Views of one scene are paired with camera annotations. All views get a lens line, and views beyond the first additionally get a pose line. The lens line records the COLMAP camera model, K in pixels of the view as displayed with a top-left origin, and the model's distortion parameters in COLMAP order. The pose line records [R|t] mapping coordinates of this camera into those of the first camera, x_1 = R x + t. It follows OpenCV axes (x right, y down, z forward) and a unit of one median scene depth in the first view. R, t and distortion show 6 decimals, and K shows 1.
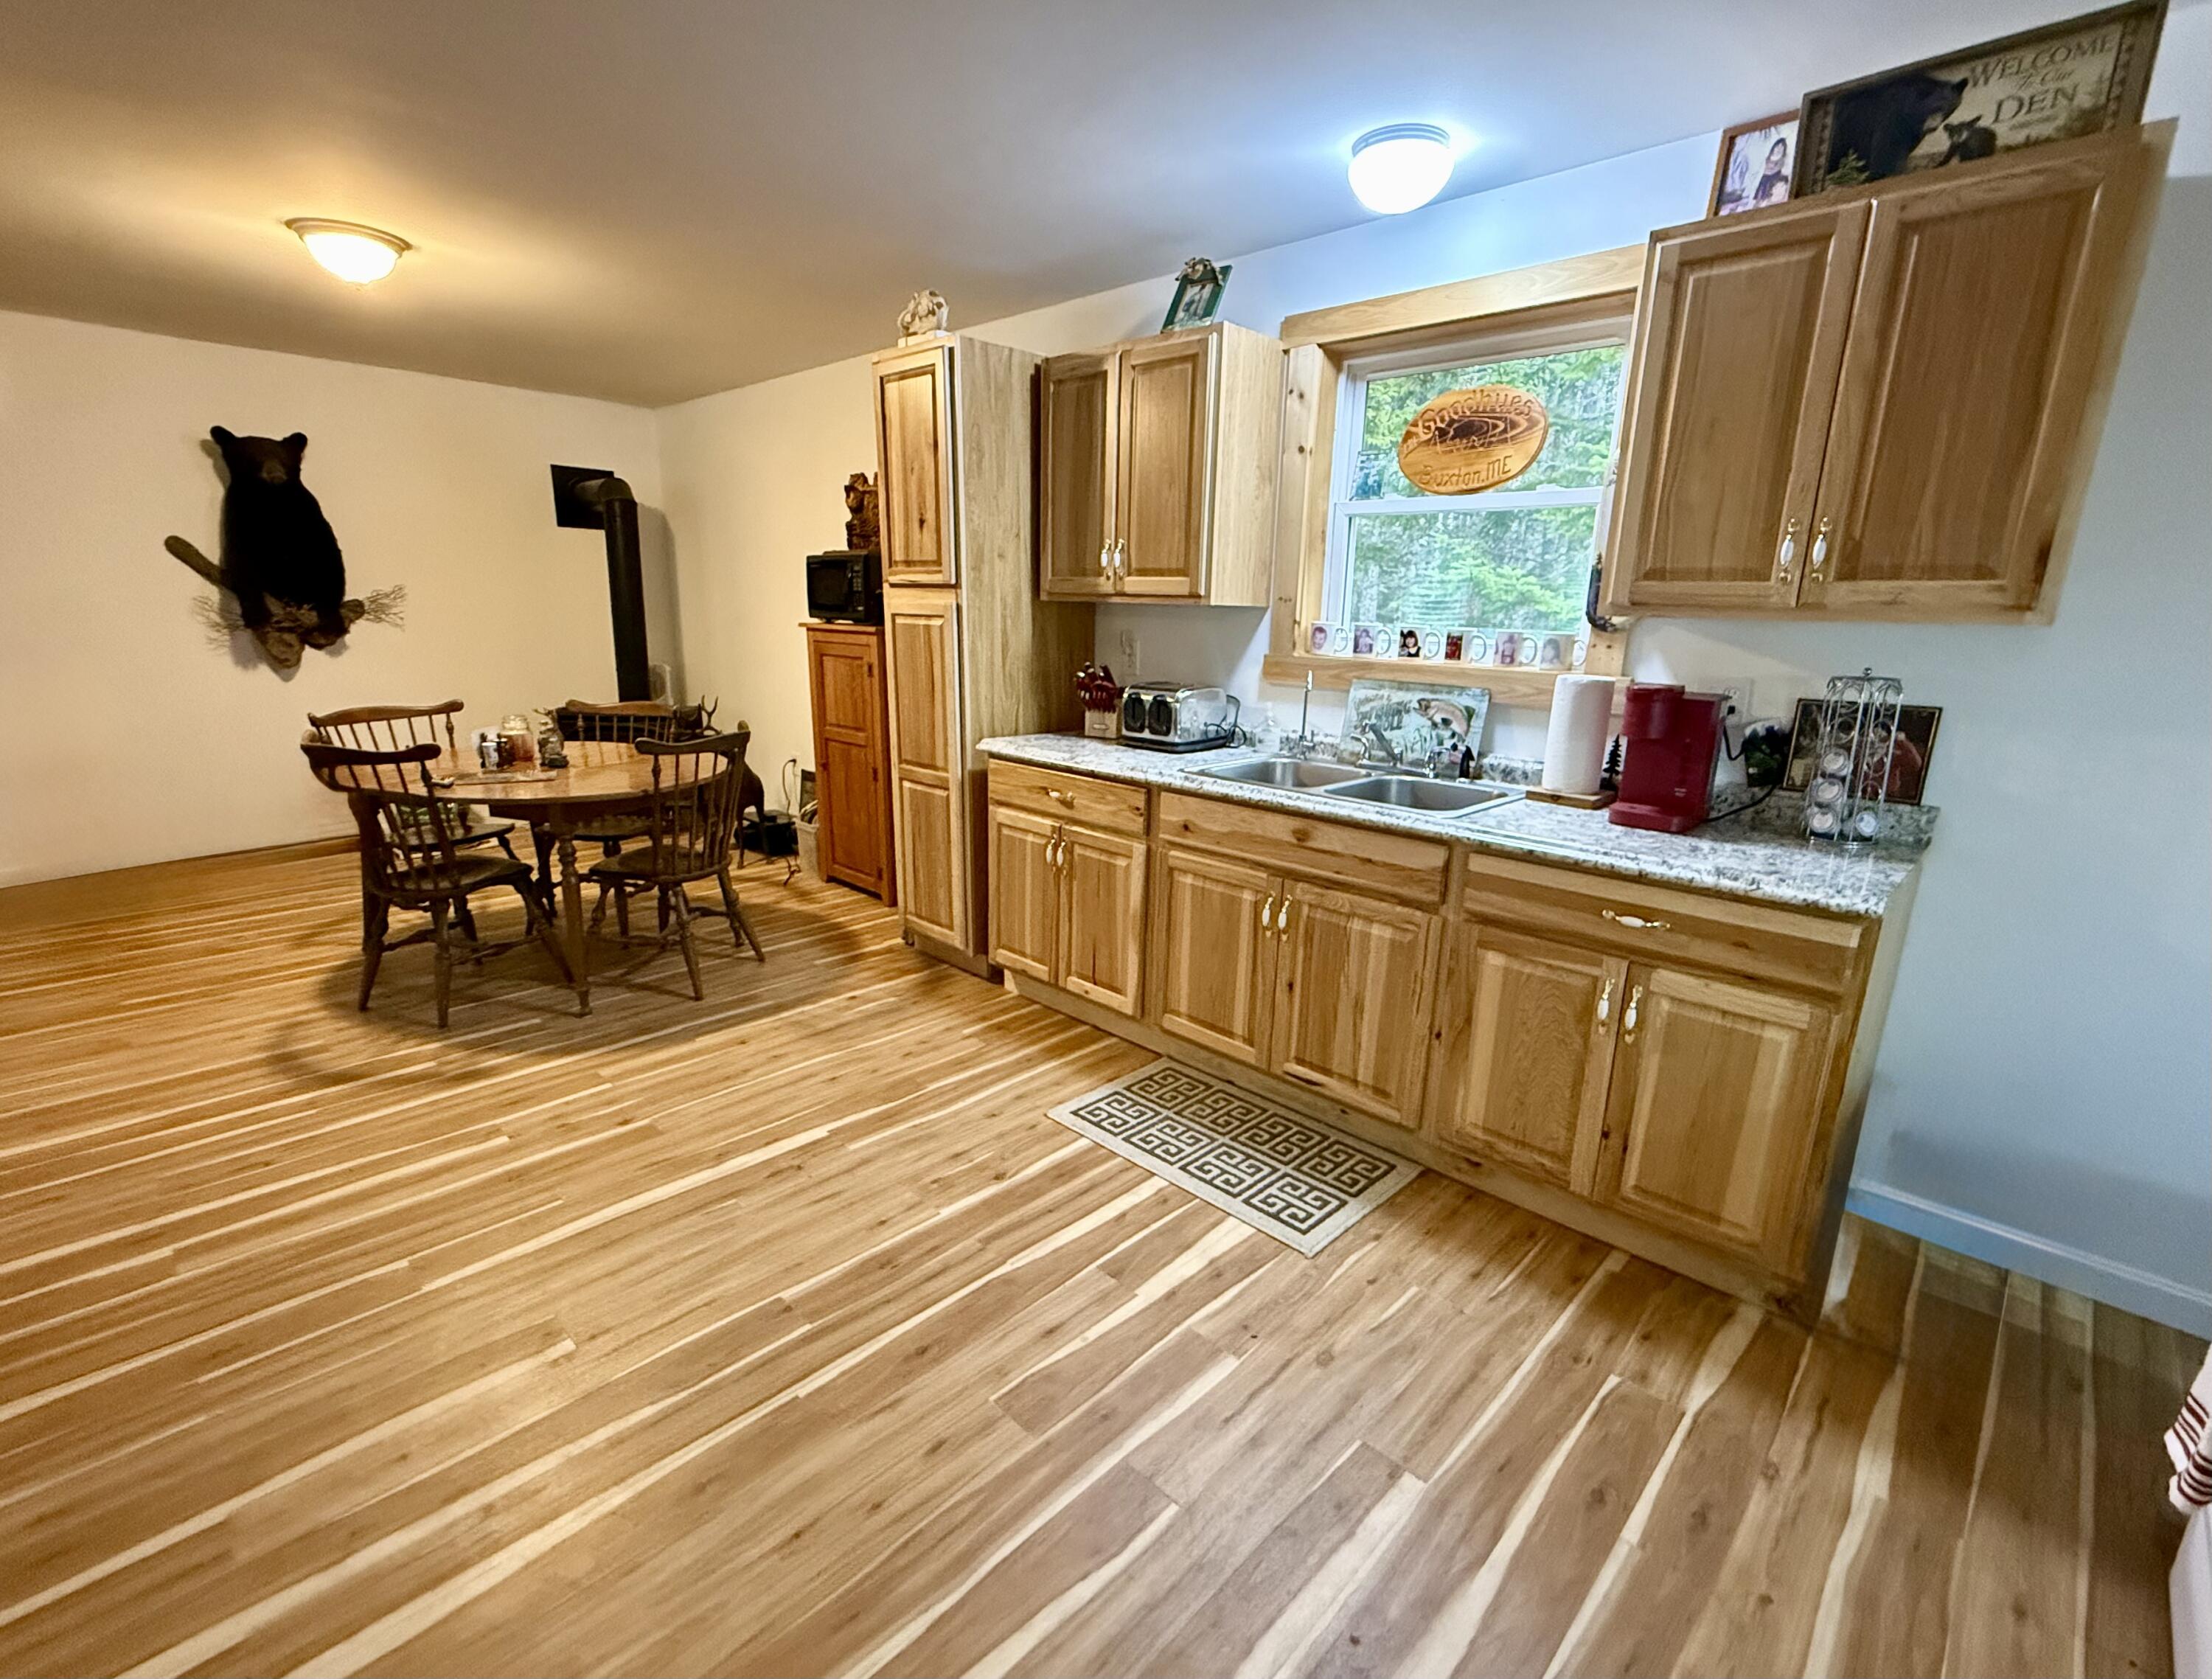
lens RADIAL K [[991.8, 0, 1136.5], [0, 991.8, 875.6], [0, 0, 1]] dist [-0.000272, -0.001044]
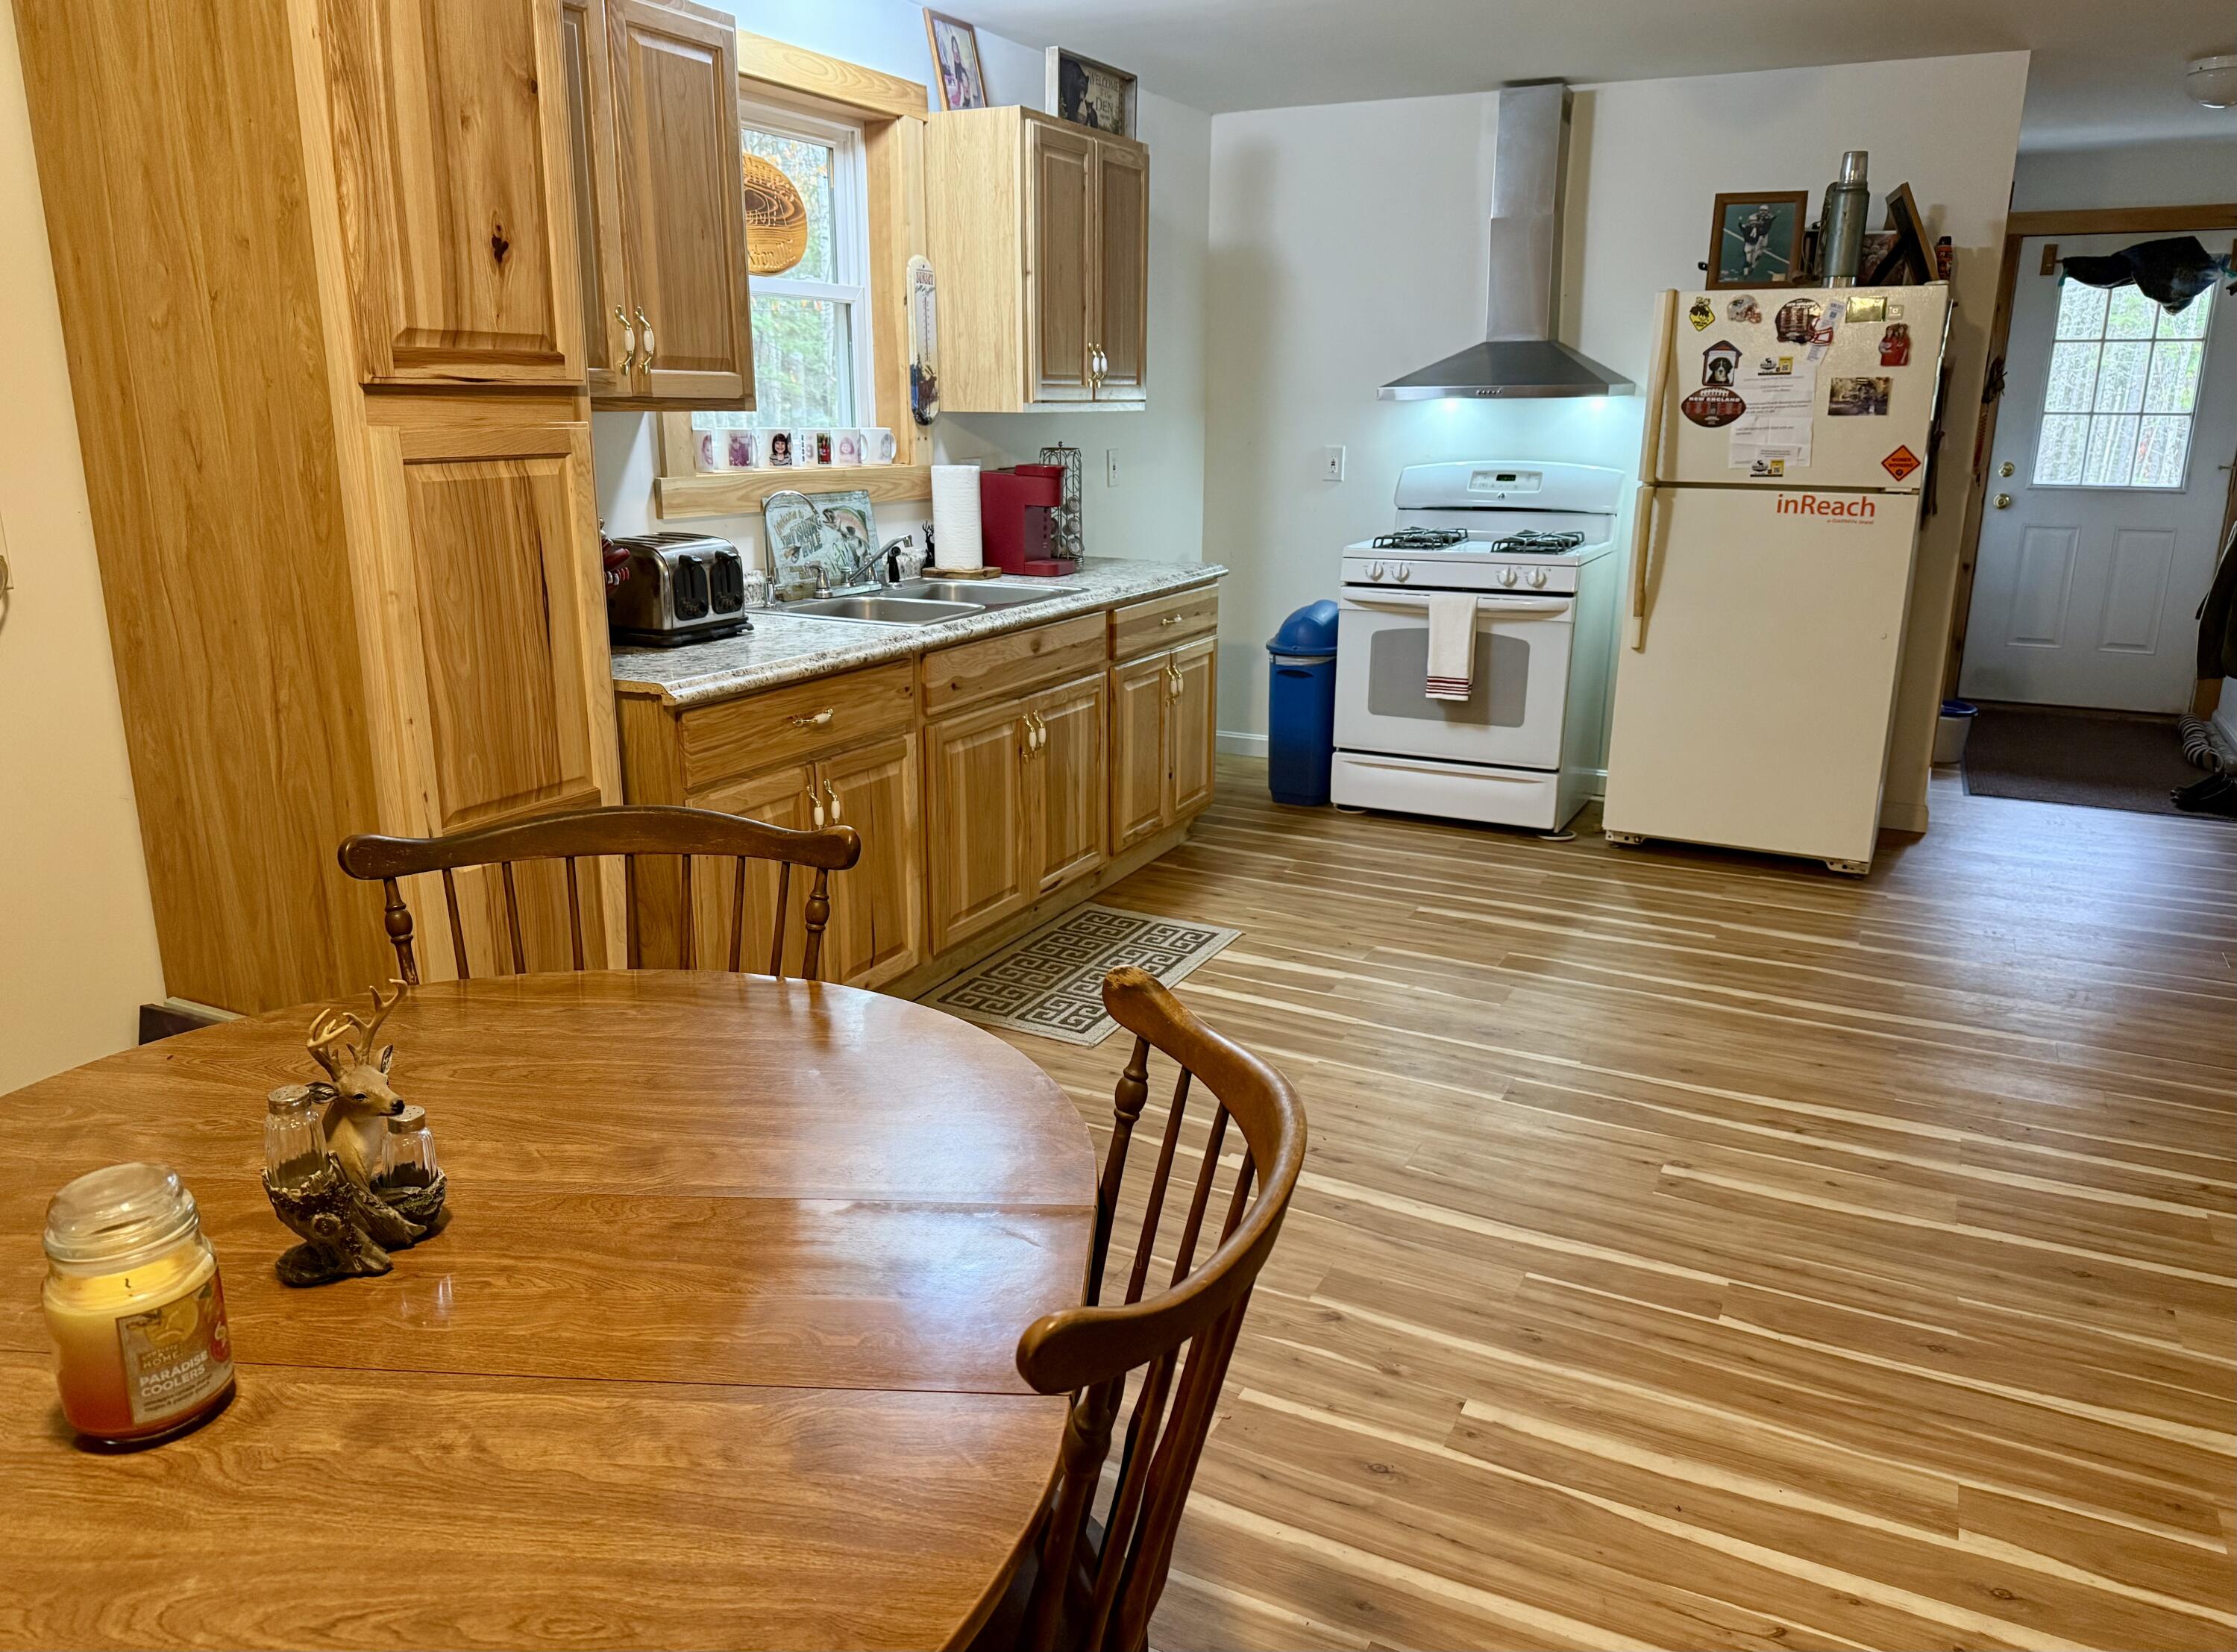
lens RADIAL K [[1568.5, 0, 1101.2], [0, 1568.5, 824.2], [0, 0, 1]] dist [0.037870, -0.049506]
pose [[-0.271169, -0.278651, 0.921315, -1.283438], [0.244269, 0.905921, 0.345890, -0.384297], [-0.931021, 0.318843, -0.177592, 1.220972]]
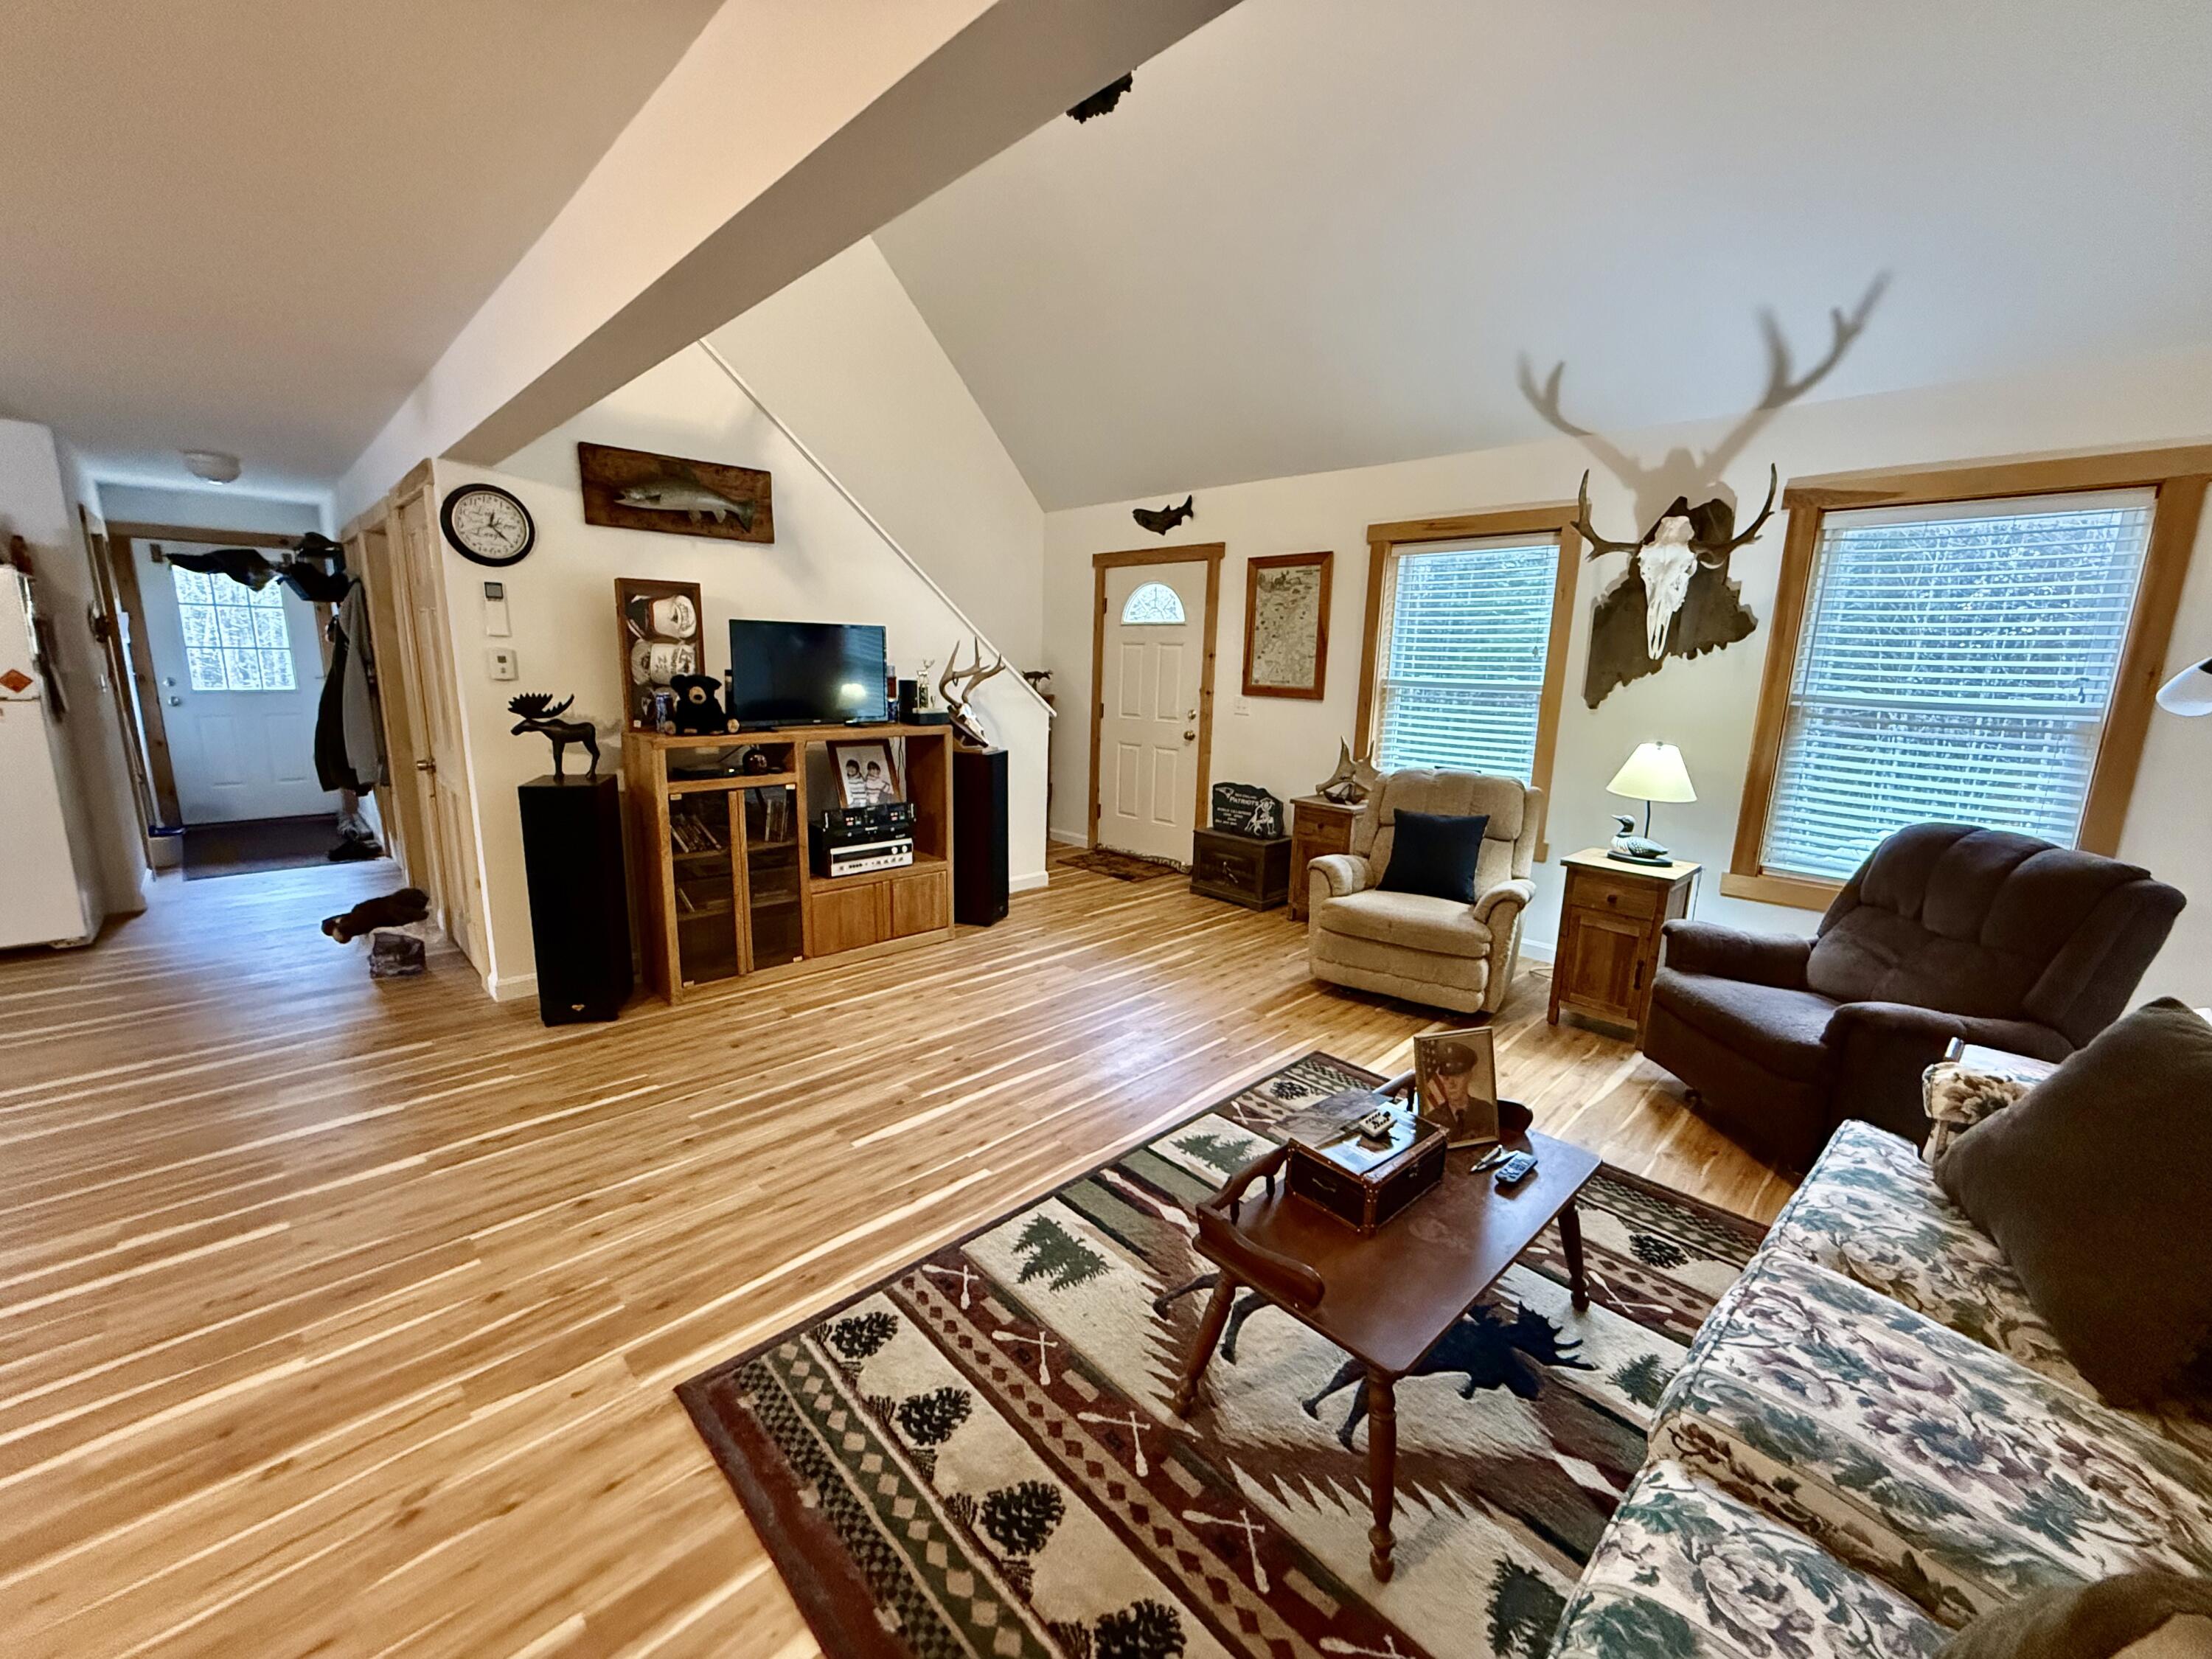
lens RADIAL K [[879.7, 0, 1101.5], [0, 879.7, 832.2], [0, 0, 1]] dist [0.001270, -0.000737]
pose [[-0.997680, -0.062706, 0.026498, -1.693676], [-0.044250, 0.893162, 0.447553, -0.446740], [-0.051731, 0.445342, -0.893865, 1.316379]]
